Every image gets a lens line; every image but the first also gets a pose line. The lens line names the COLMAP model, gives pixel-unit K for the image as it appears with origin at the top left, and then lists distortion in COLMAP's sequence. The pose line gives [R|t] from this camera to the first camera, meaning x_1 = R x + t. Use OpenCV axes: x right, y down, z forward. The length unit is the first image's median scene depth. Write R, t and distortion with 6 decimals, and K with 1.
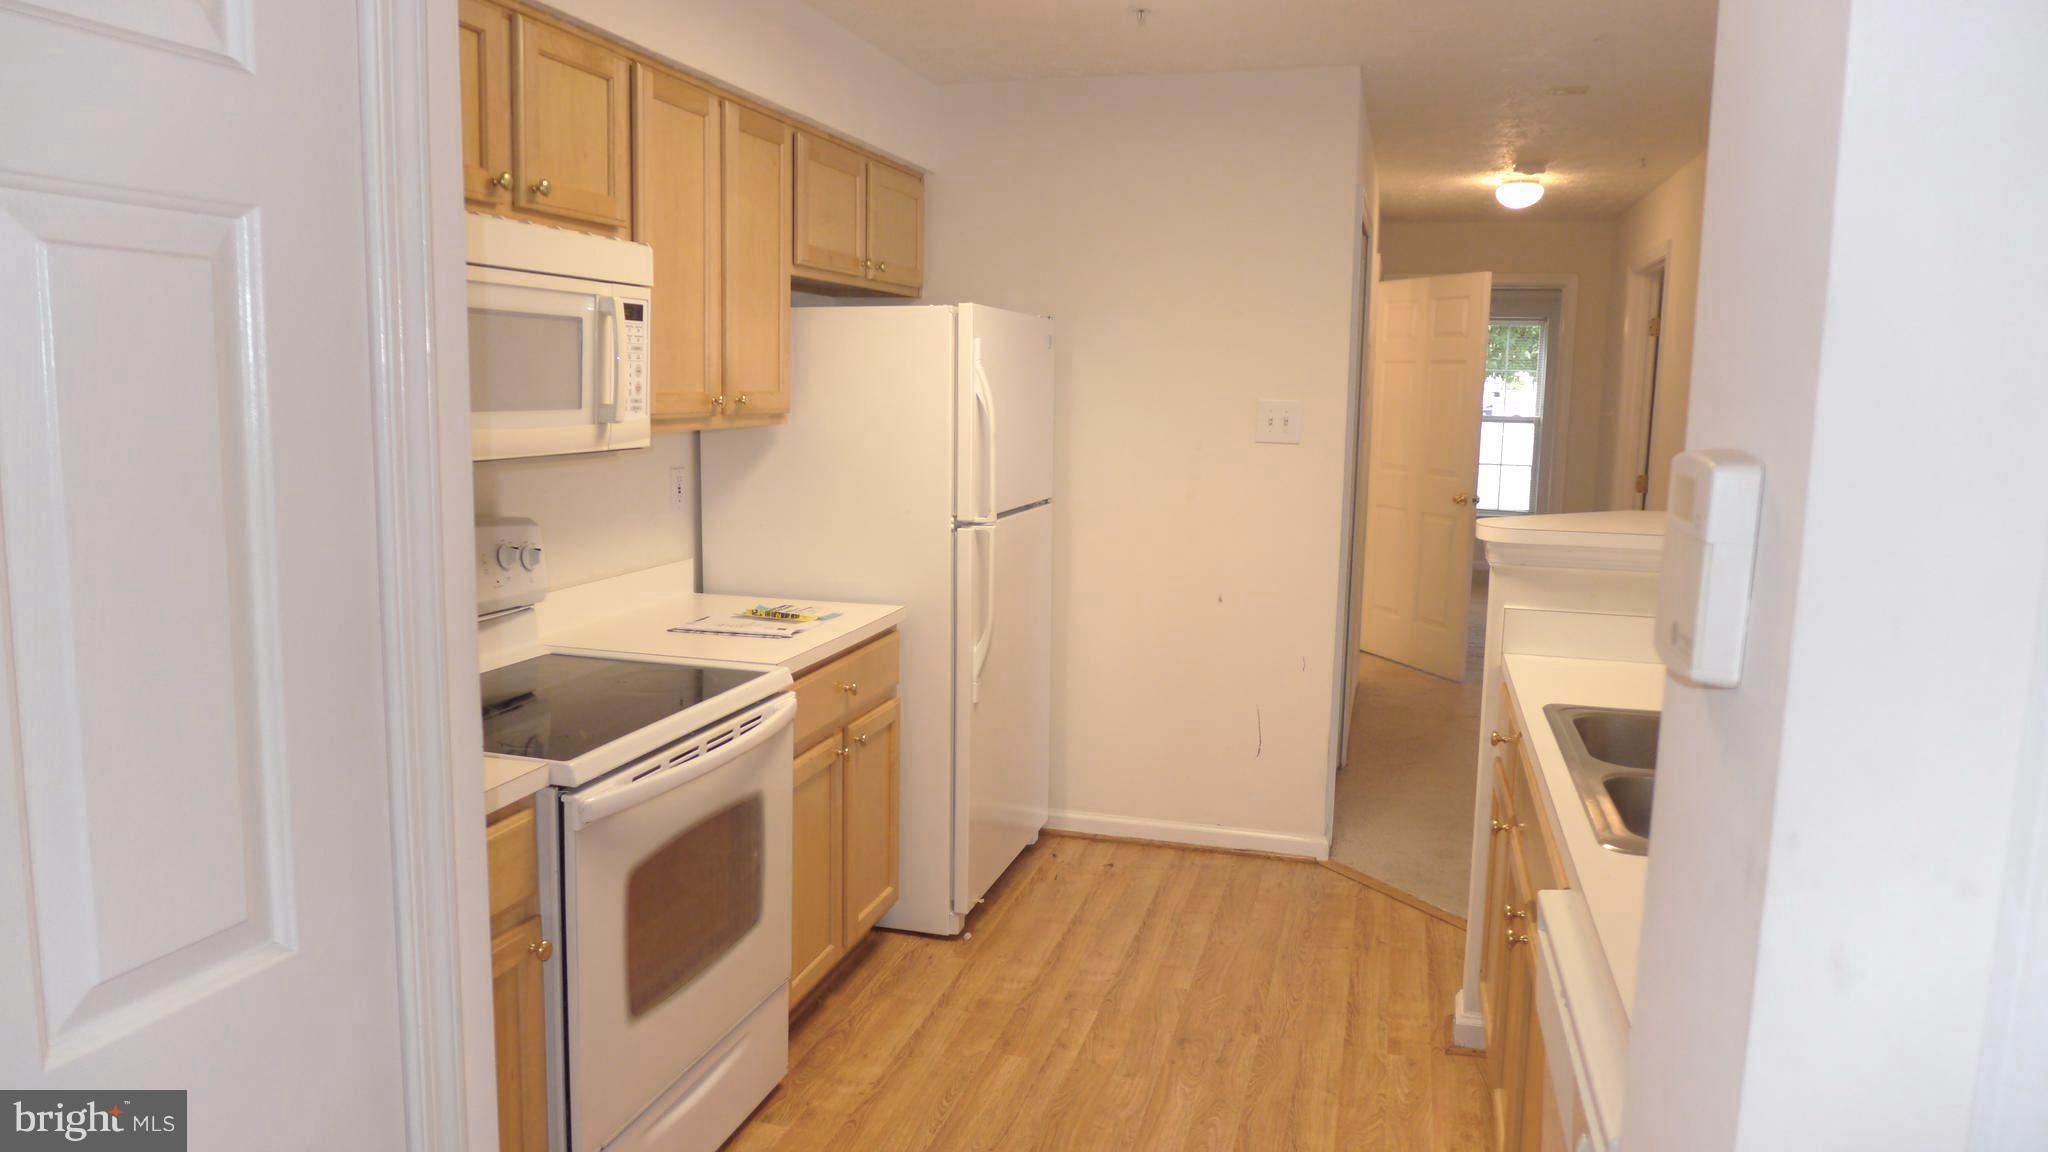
lens RADIAL K [[1386.1, 0, 1022.0], [0, 1386.1, 572.4], [0, 0, 1]] dist [-0.030198, 0.010194]
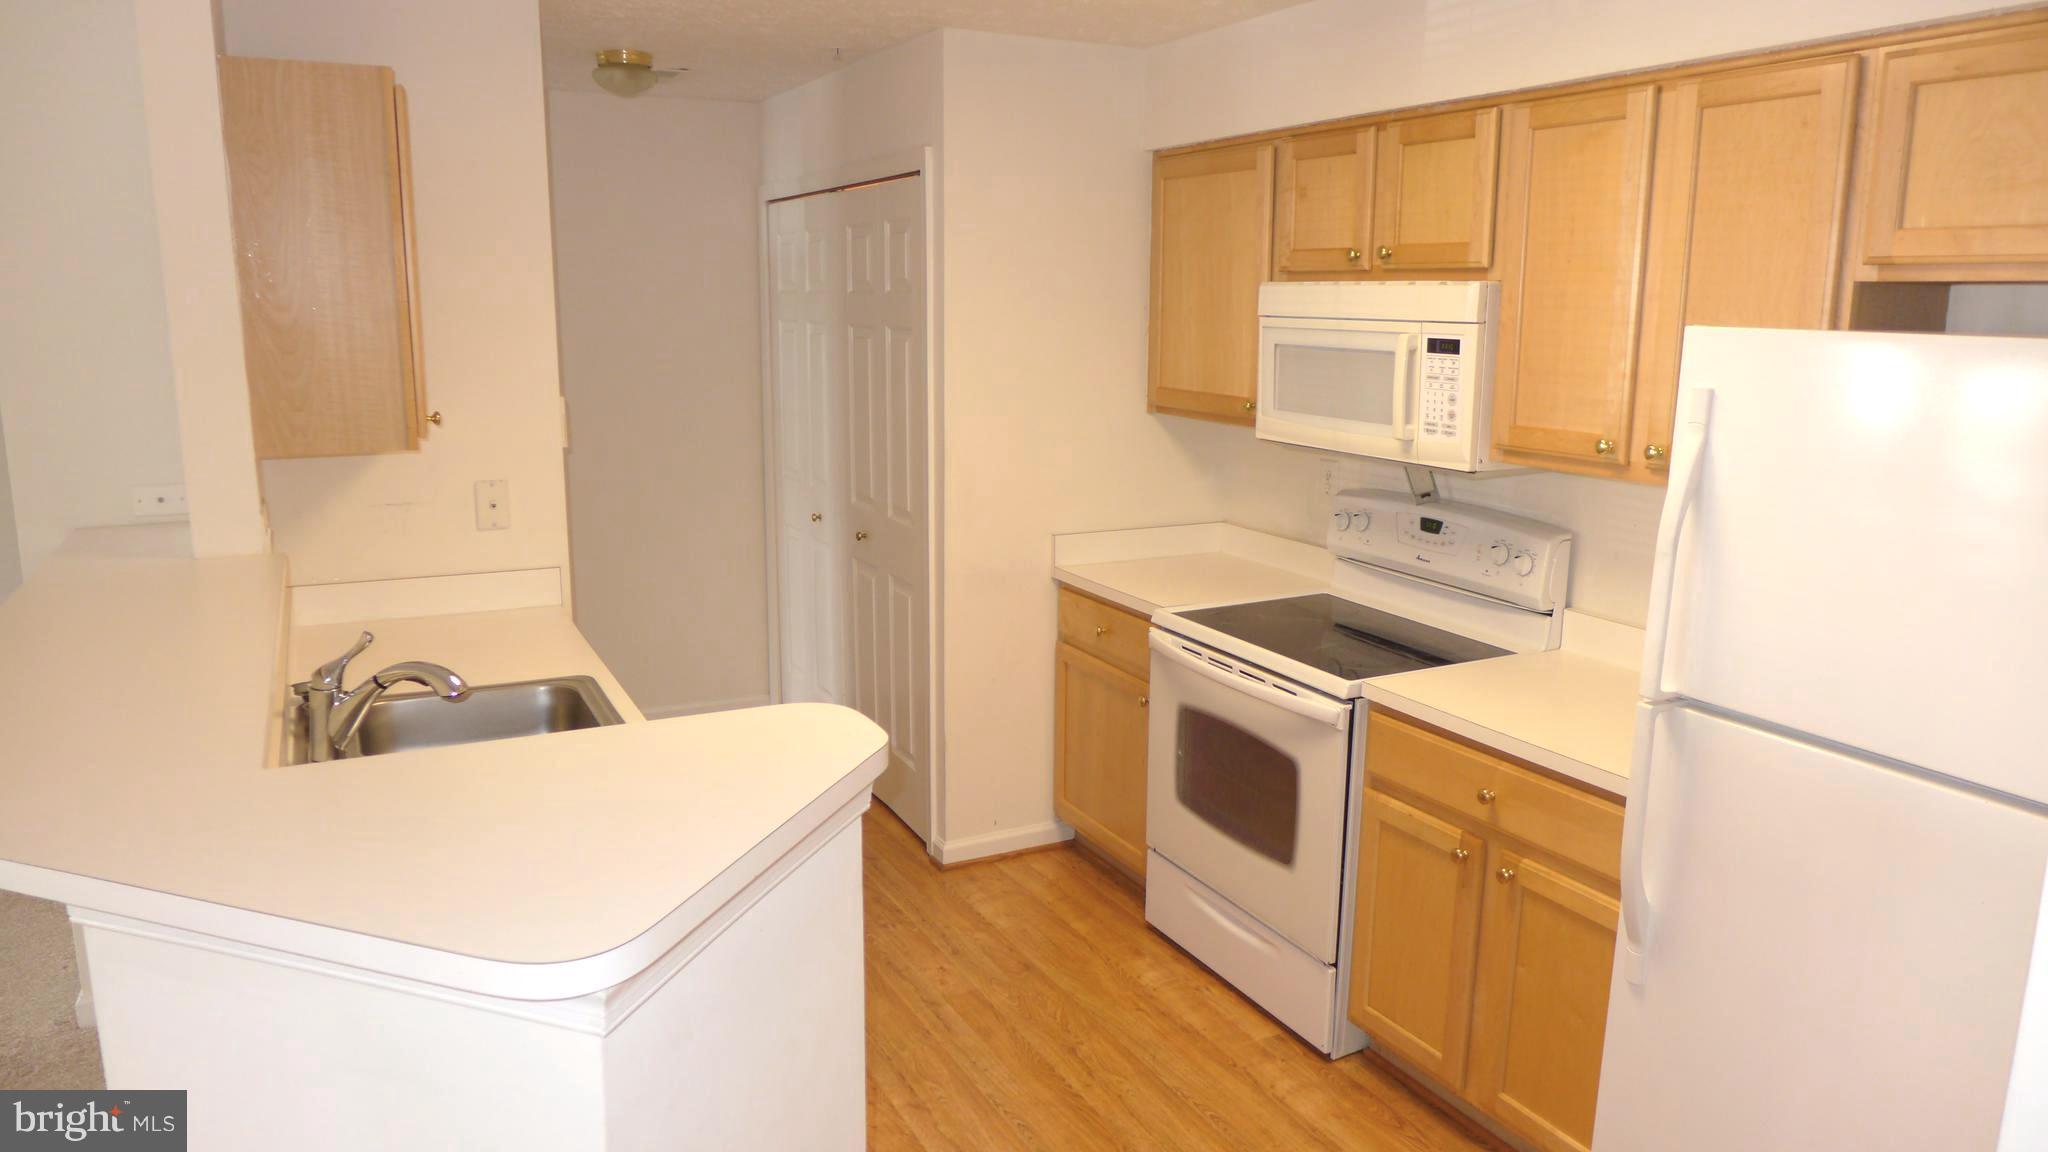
lens RADIAL K [[1386.1, 0, 1022.9], [0, 1386.1, 575.7], [0, 0, 1]] dist [-0.030198, 0.010194]
pose [[-0.732867, 0.107438, -0.671836, 0.729203], [-0.116627, 0.953000, 0.279623, -0.281463], [0.670302, 0.283281, -0.685892, 1.573824]]
